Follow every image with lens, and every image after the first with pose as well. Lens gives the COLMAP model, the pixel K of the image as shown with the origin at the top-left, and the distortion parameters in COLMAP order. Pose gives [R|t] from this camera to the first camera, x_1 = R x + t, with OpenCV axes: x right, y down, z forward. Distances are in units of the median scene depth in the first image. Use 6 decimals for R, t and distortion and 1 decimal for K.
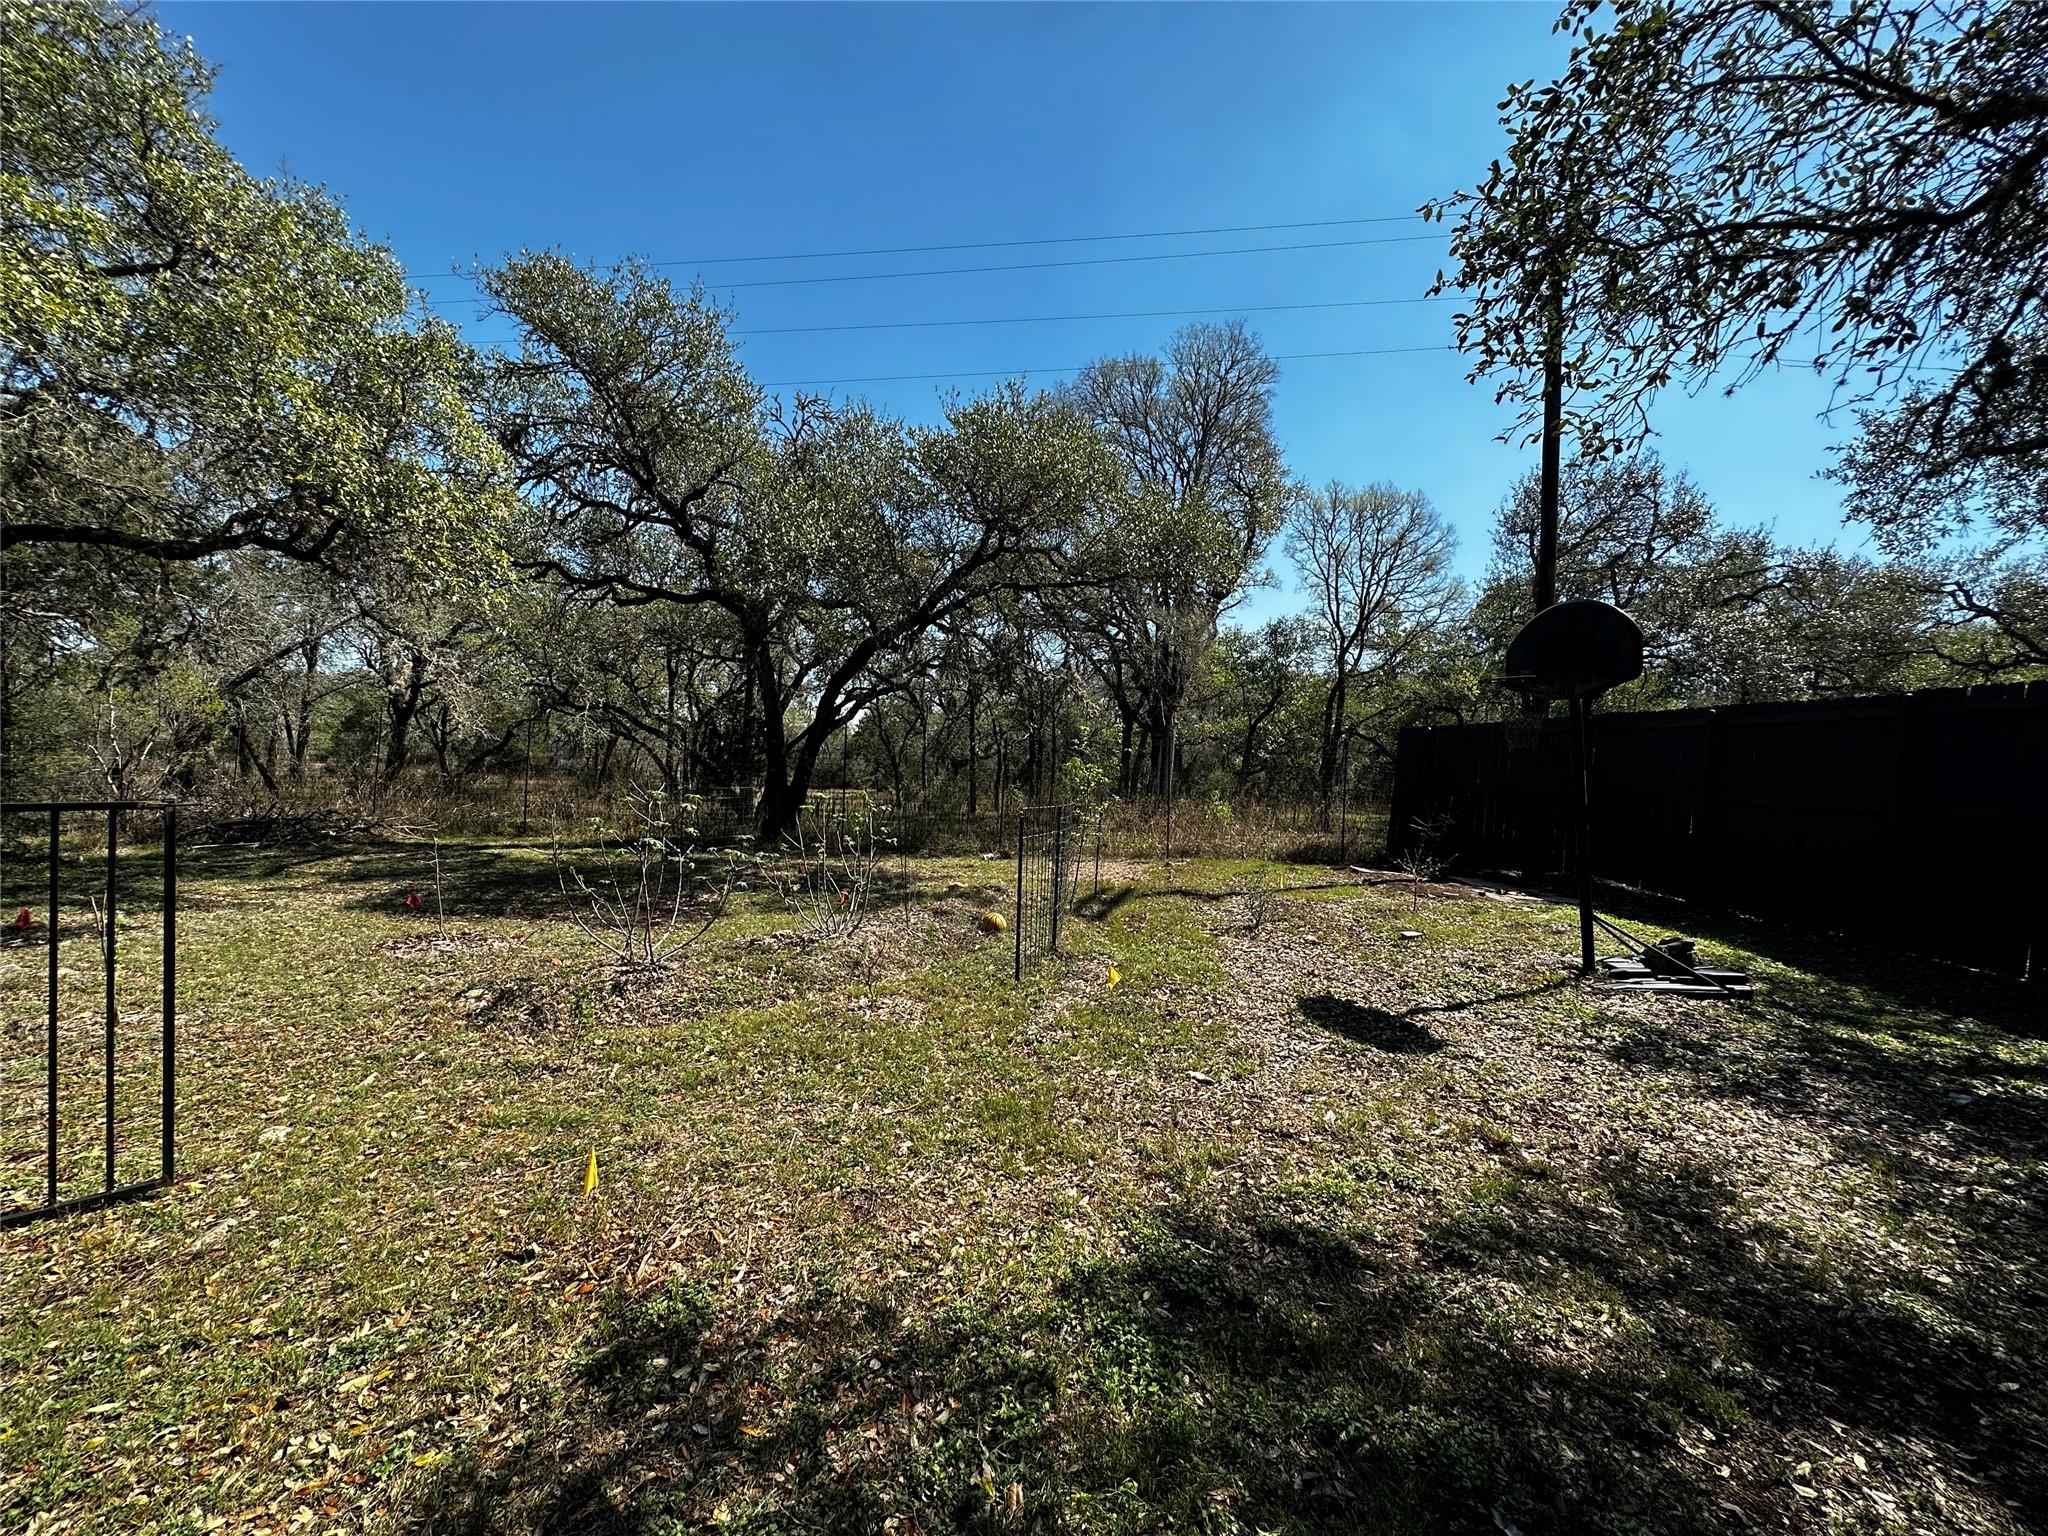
lens RADIAL K [[817.6, 0, 1027.8], [0, 817.6, 766.7], [0, 0, 1]] dist [-0.001621, -0.000101]
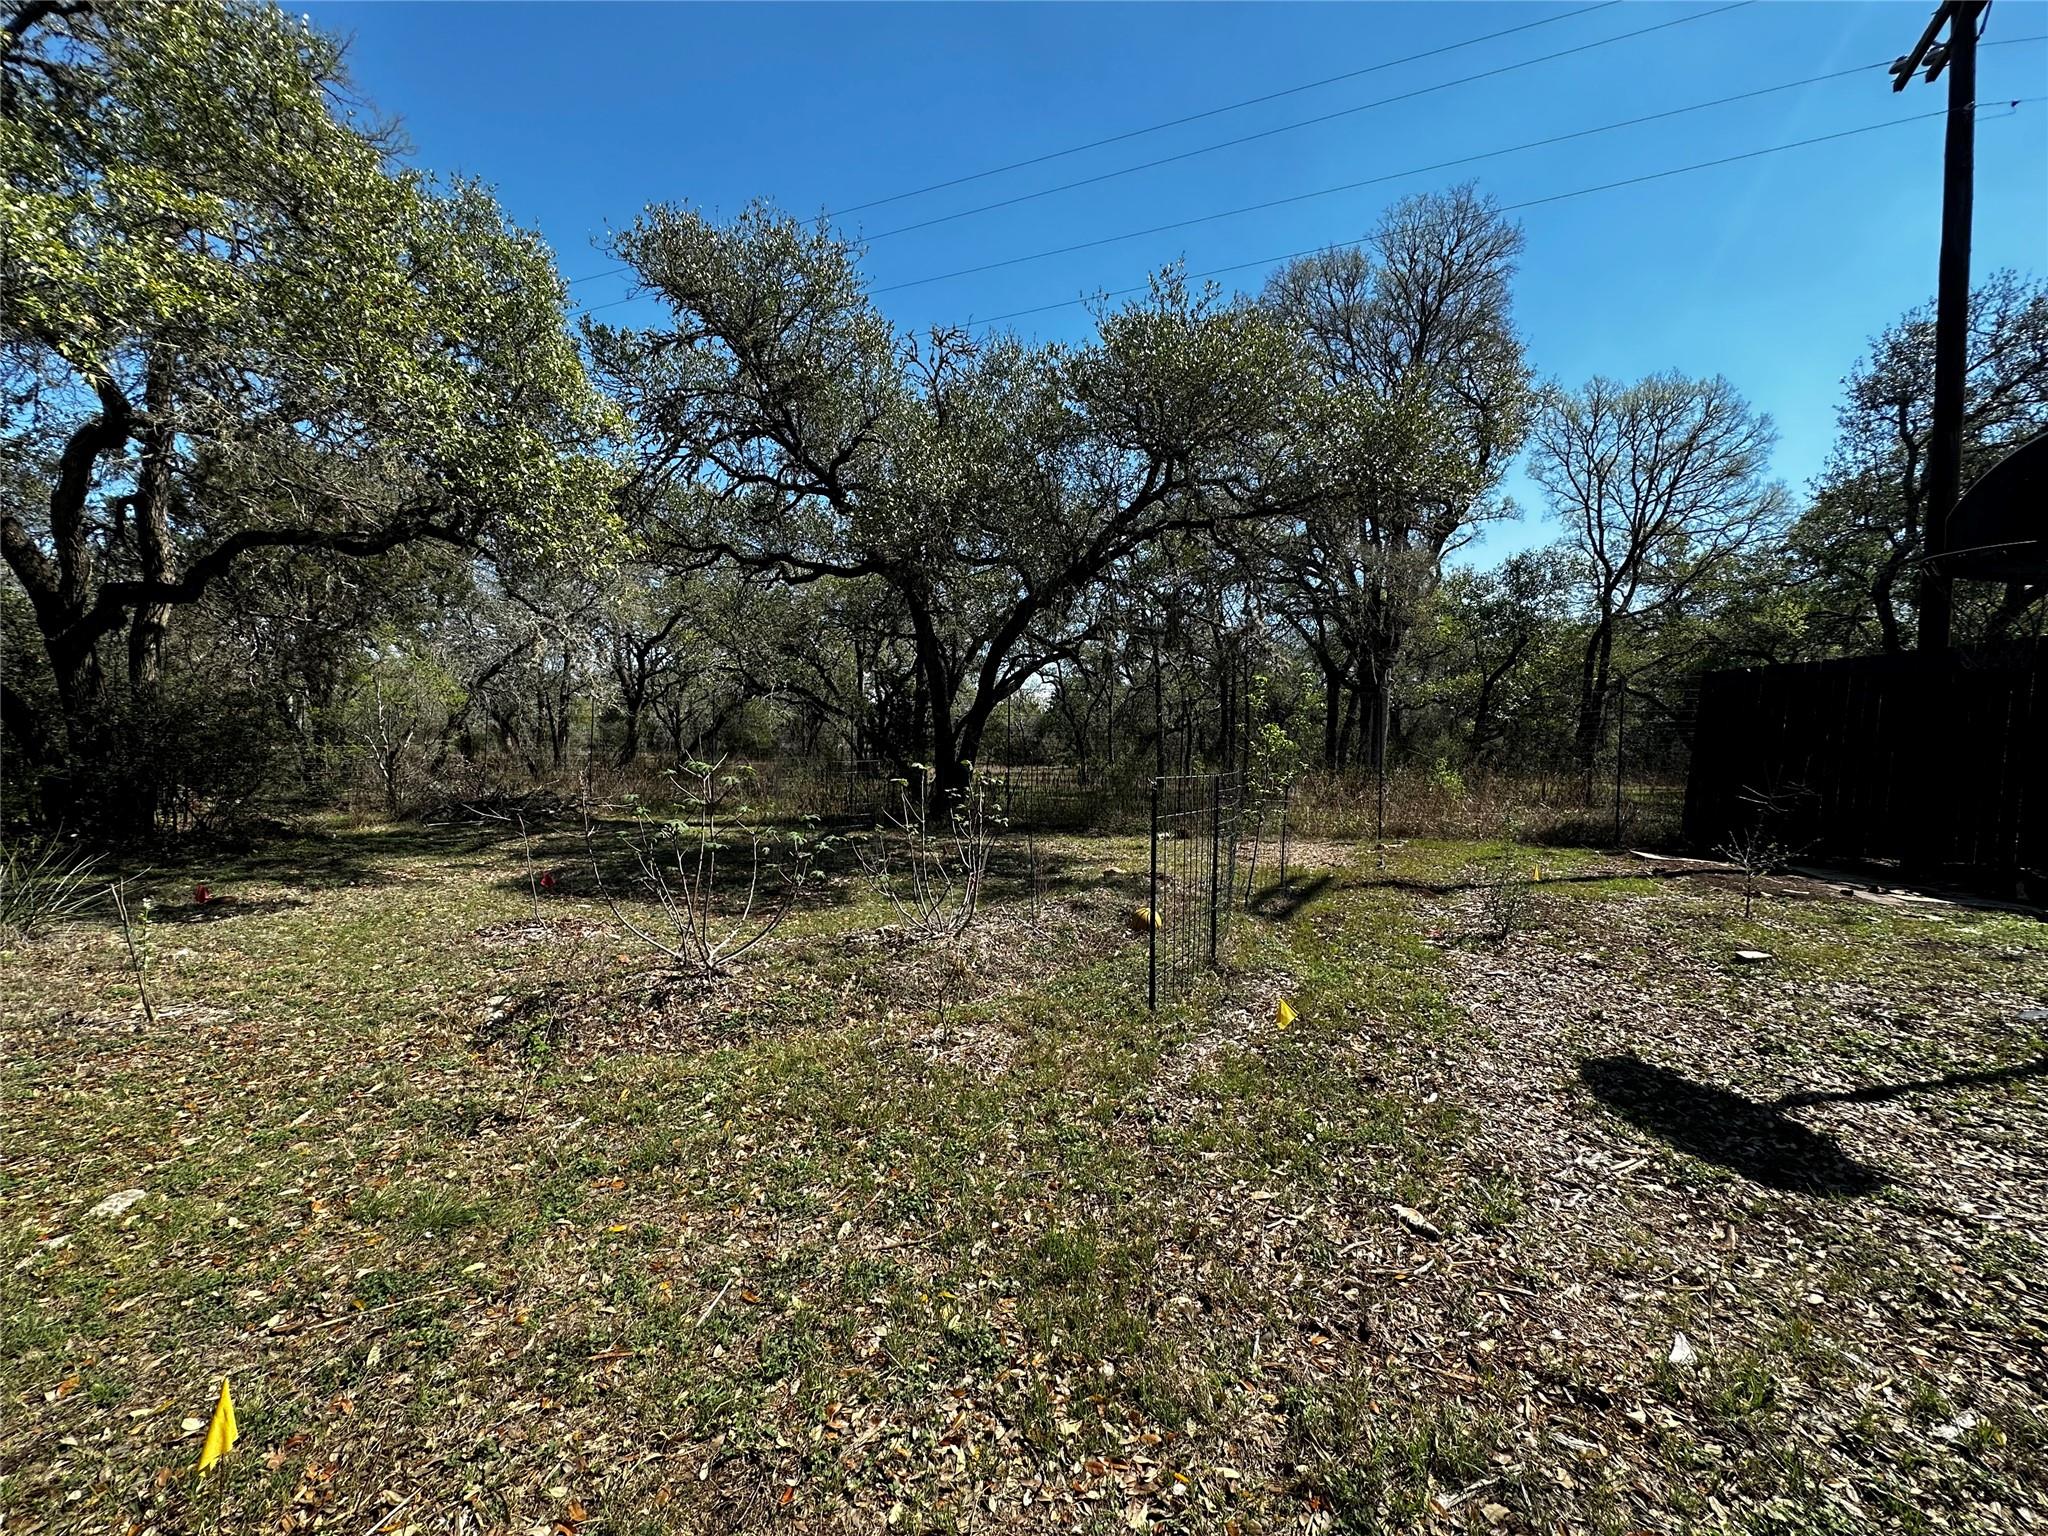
lens RADIAL K [[817.6, 0, 1027.8], [0, 817.6, 766.7], [0, 0, 1]] dist [-0.001621, -0.000101]
pose [[0.970480, -0.015833, -0.240660, 0.028905], [0.022798, 0.999397, 0.026187, 0.009137], [0.240100, -0.030901, 0.970256, 0.123459]]
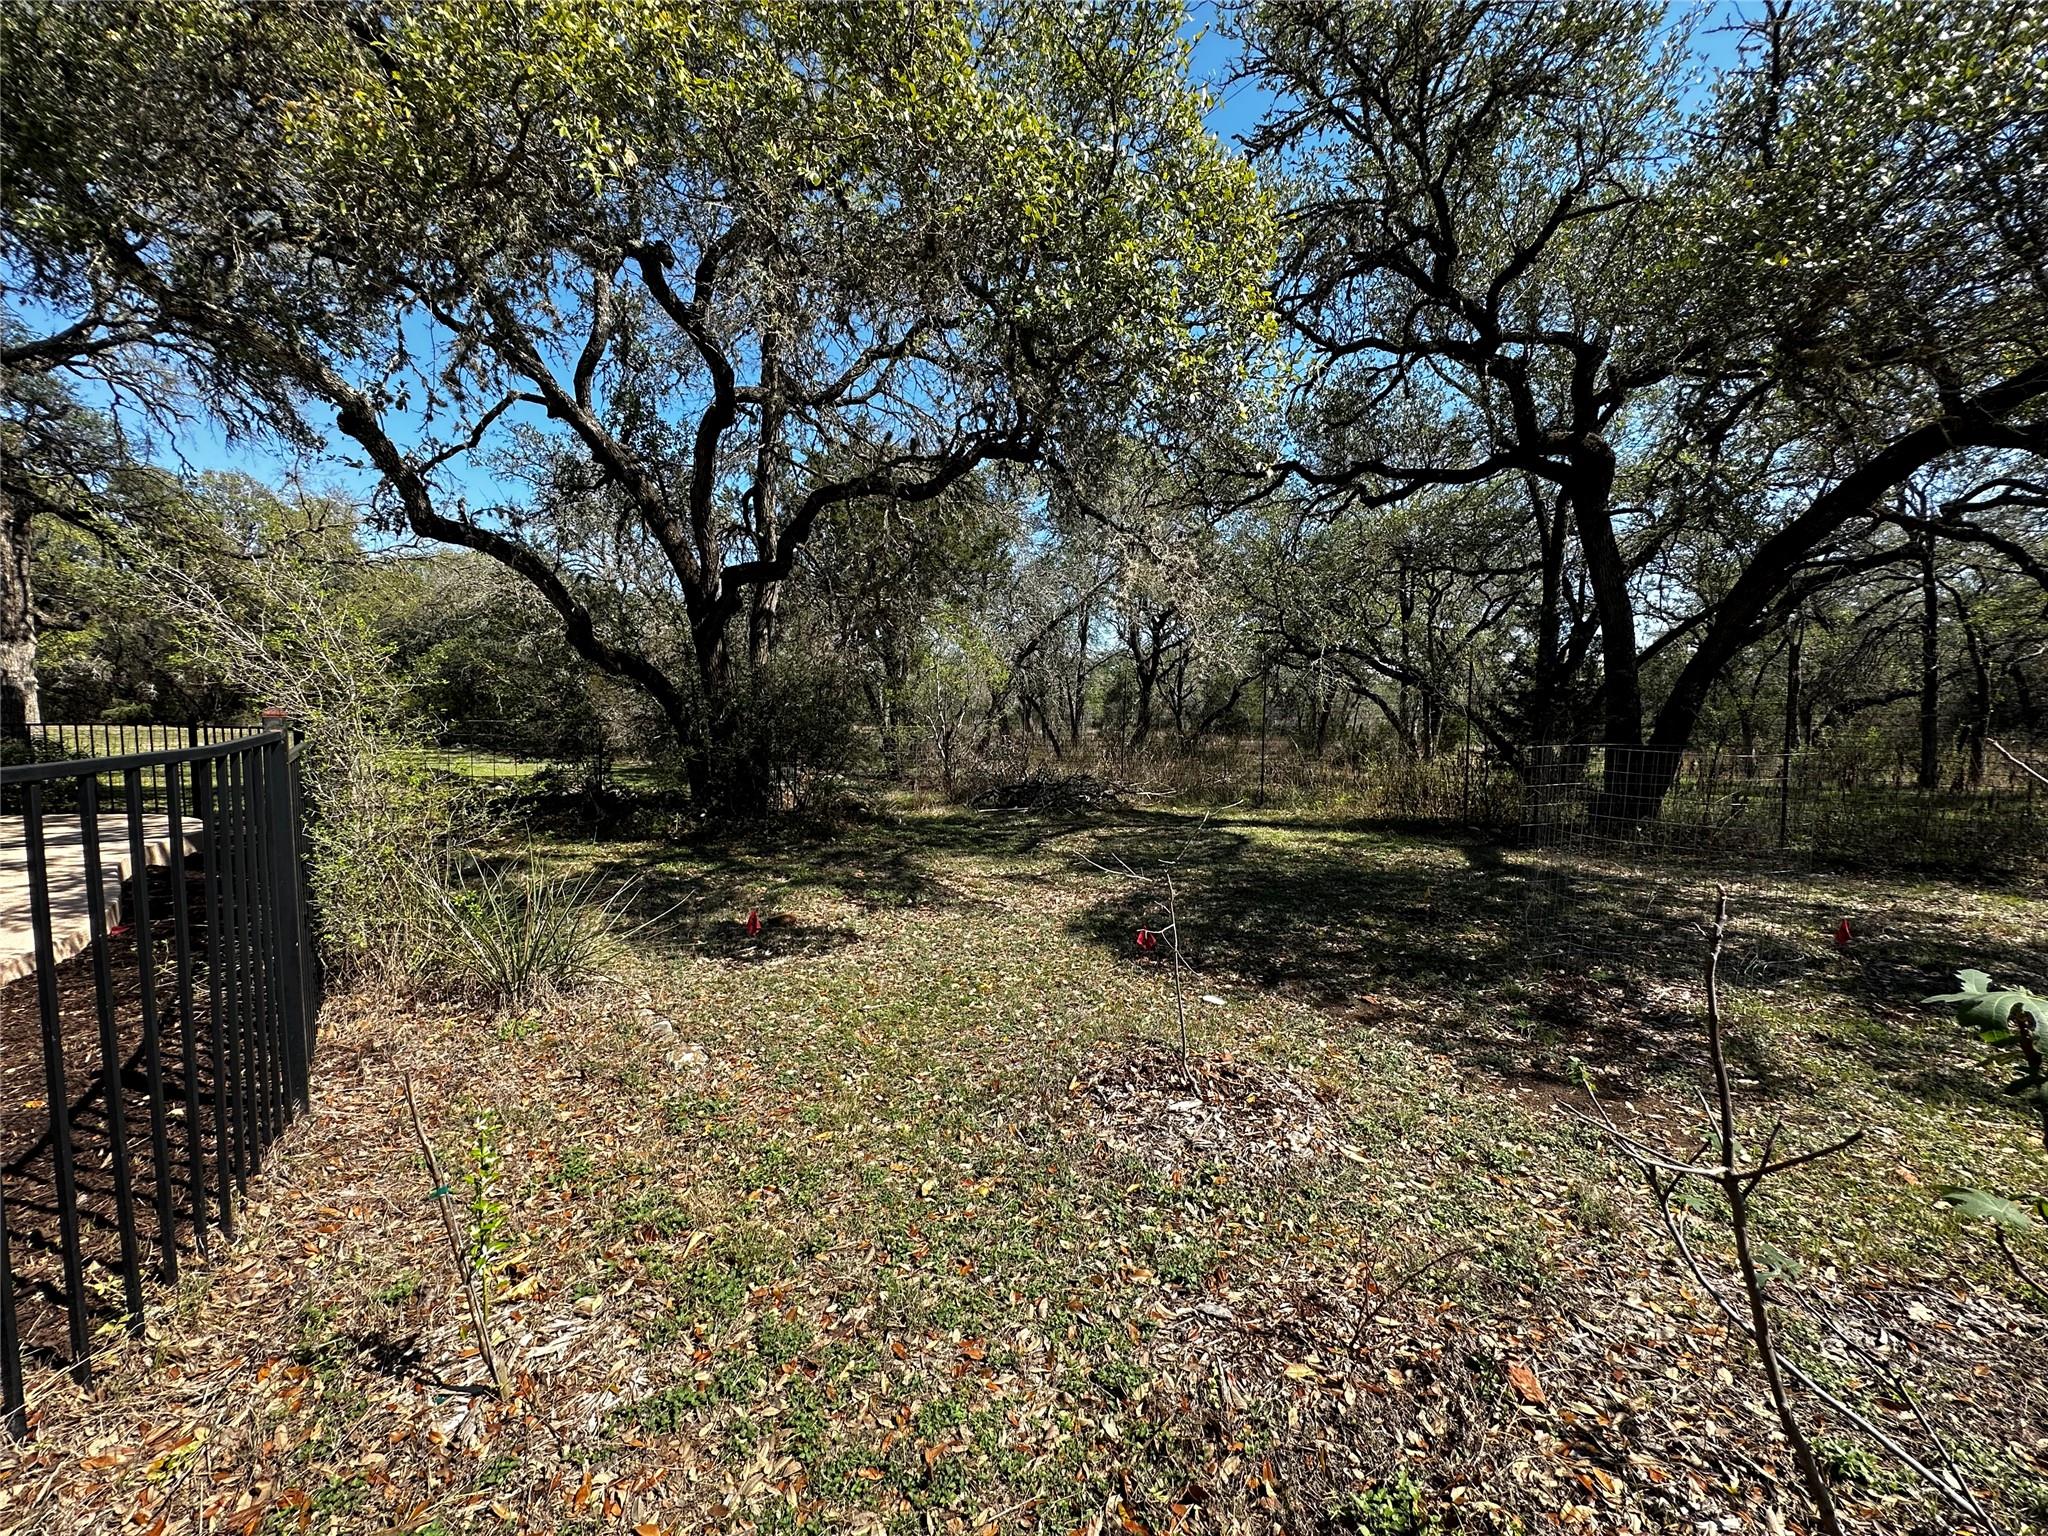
lens RADIAL K [[817.6, 0, 1027.8], [0, 817.6, 766.7], [0, 0, 1]] dist [-0.001621, -0.000101]
pose [[0.692912, 0.008913, -0.720967, -0.236489], [0.027834, 0.998848, 0.039099, 0.004142], [0.720484, -0.047160, 0.691866, 0.329412]]
